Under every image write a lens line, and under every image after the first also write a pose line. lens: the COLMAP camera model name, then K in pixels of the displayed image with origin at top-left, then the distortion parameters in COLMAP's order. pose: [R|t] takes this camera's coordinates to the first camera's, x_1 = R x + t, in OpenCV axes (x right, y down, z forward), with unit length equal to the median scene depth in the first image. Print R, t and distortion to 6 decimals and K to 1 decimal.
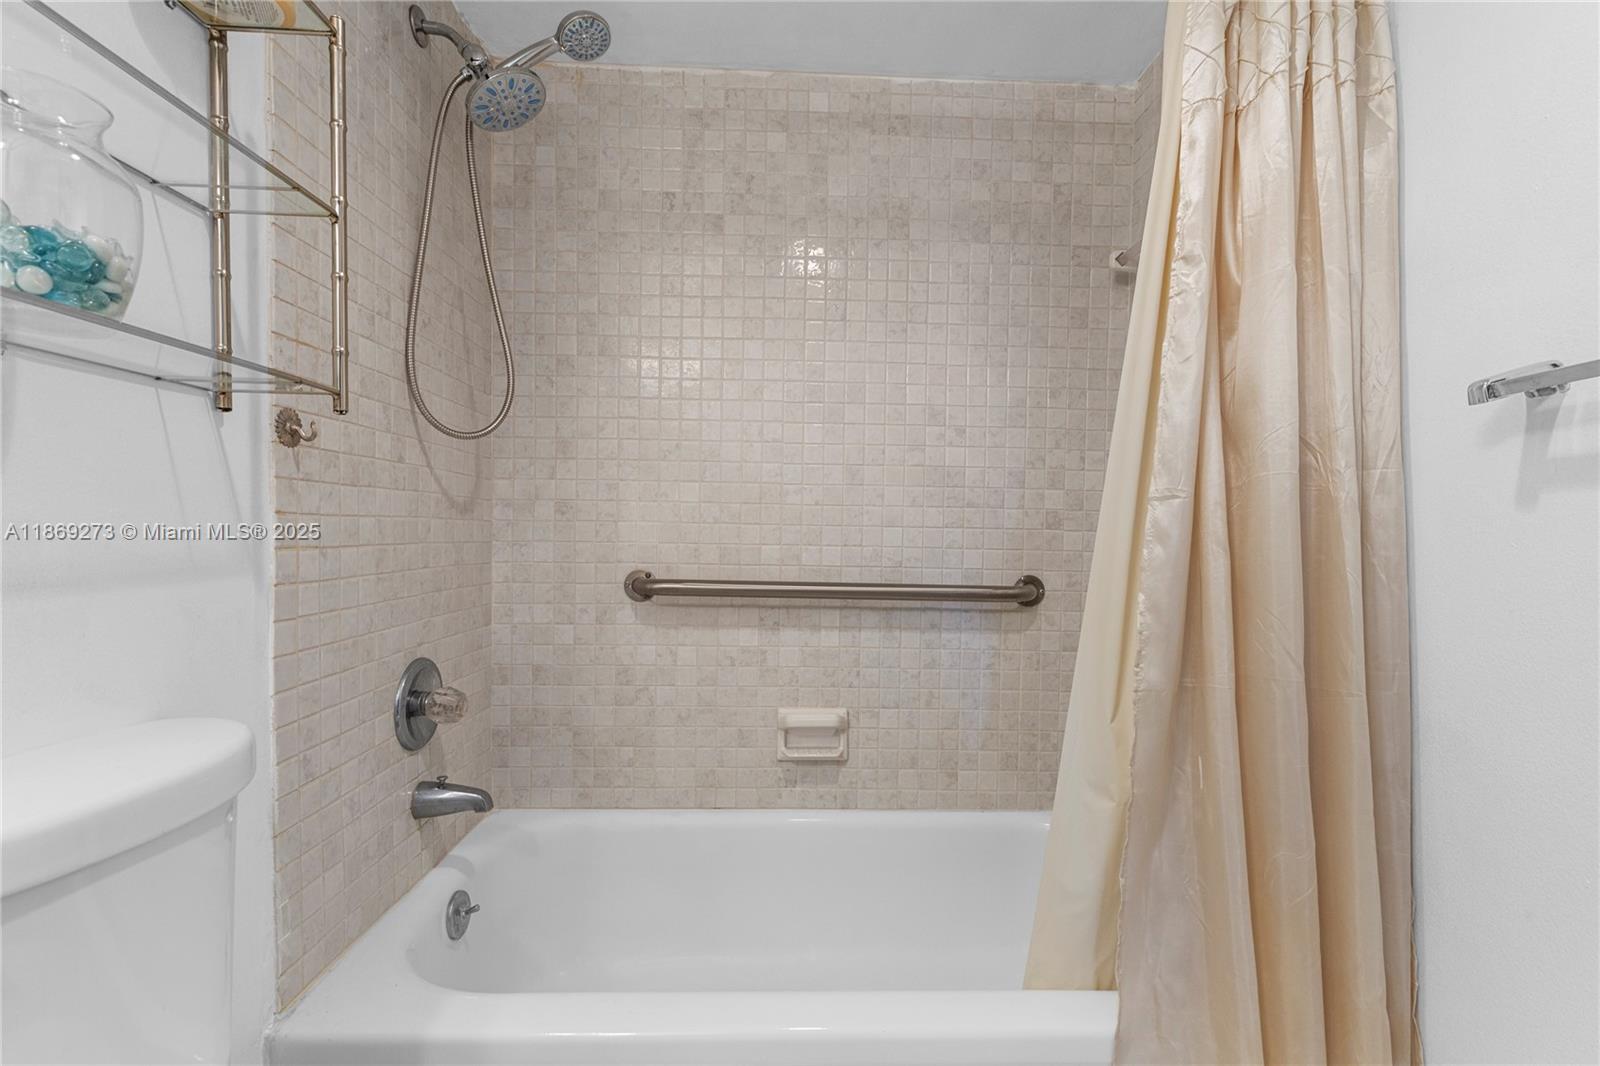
lens RADIAL K [[719.0, 0, 799.9], [0, 719.0, 541.4], [0, 0, 1]] dist [0.003157, -0.001540]
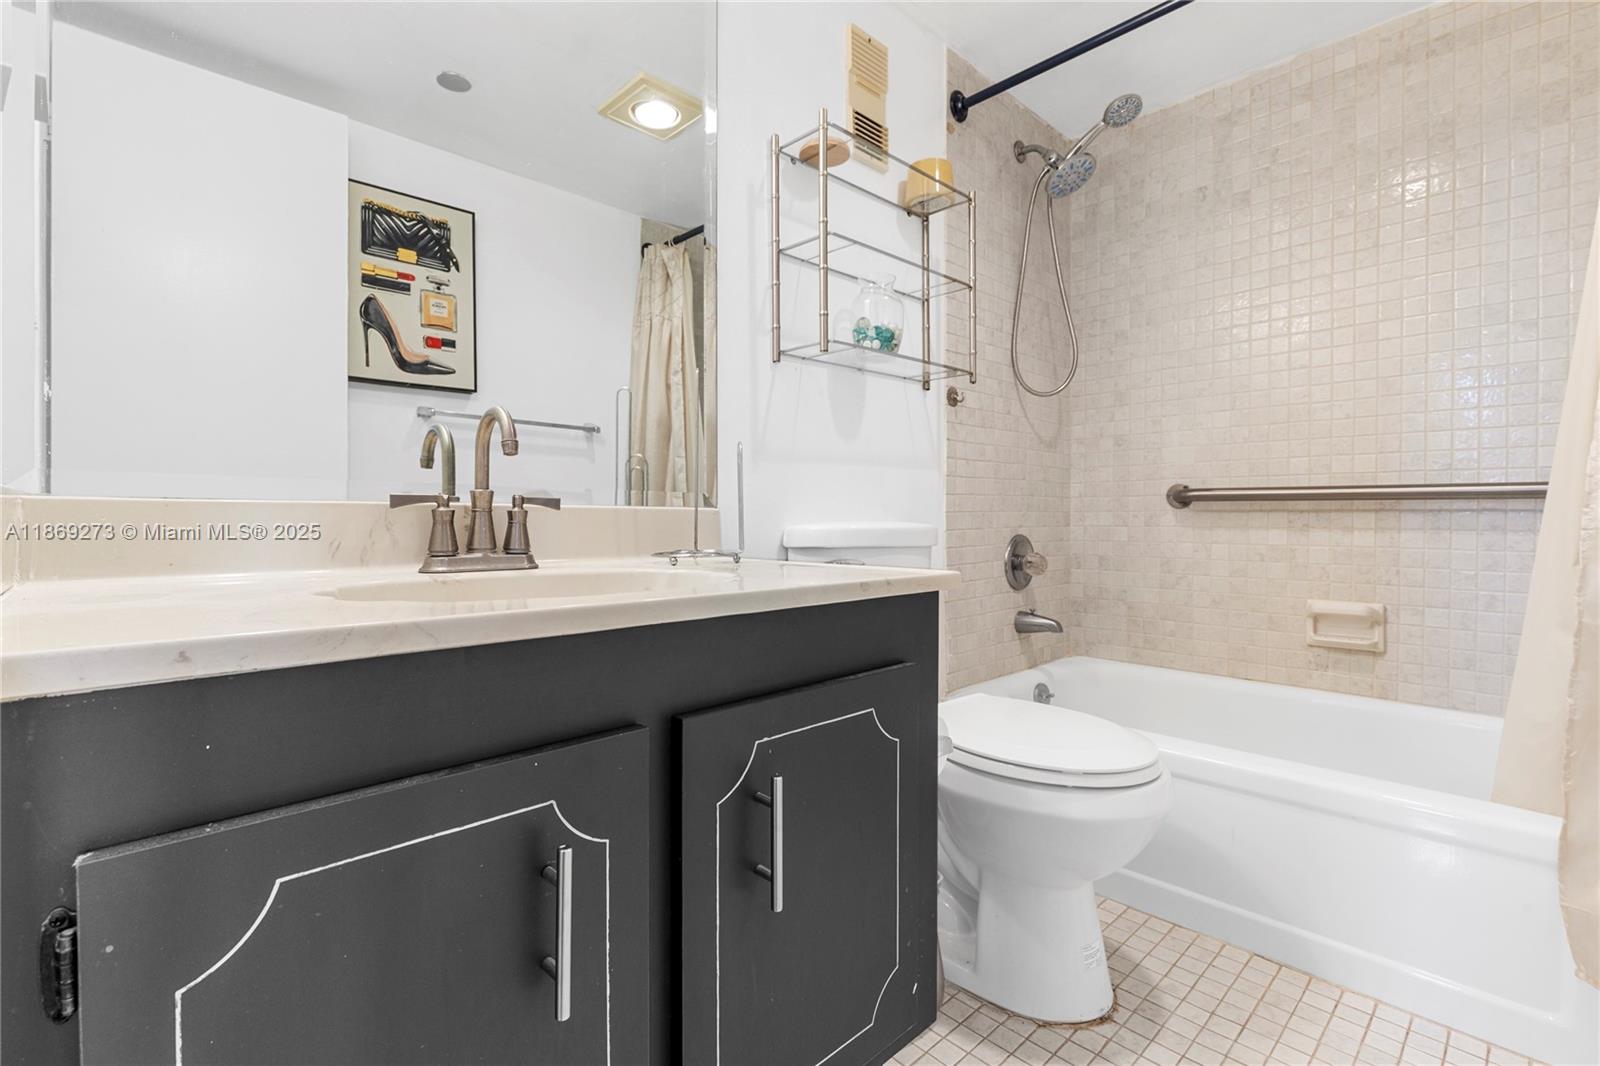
lens RADIAL K [[719.0, 0, 793.3], [0, 719.0, 530.4], [0, 0, 1]] dist [0.003157, -0.001540]
pose [[0.661446, 0.002424, -0.749989, 0.301517], [-0.004814, 0.999988, -0.001014, 0.132565], [0.749978, 0.004281, 0.661449, -0.395269]]
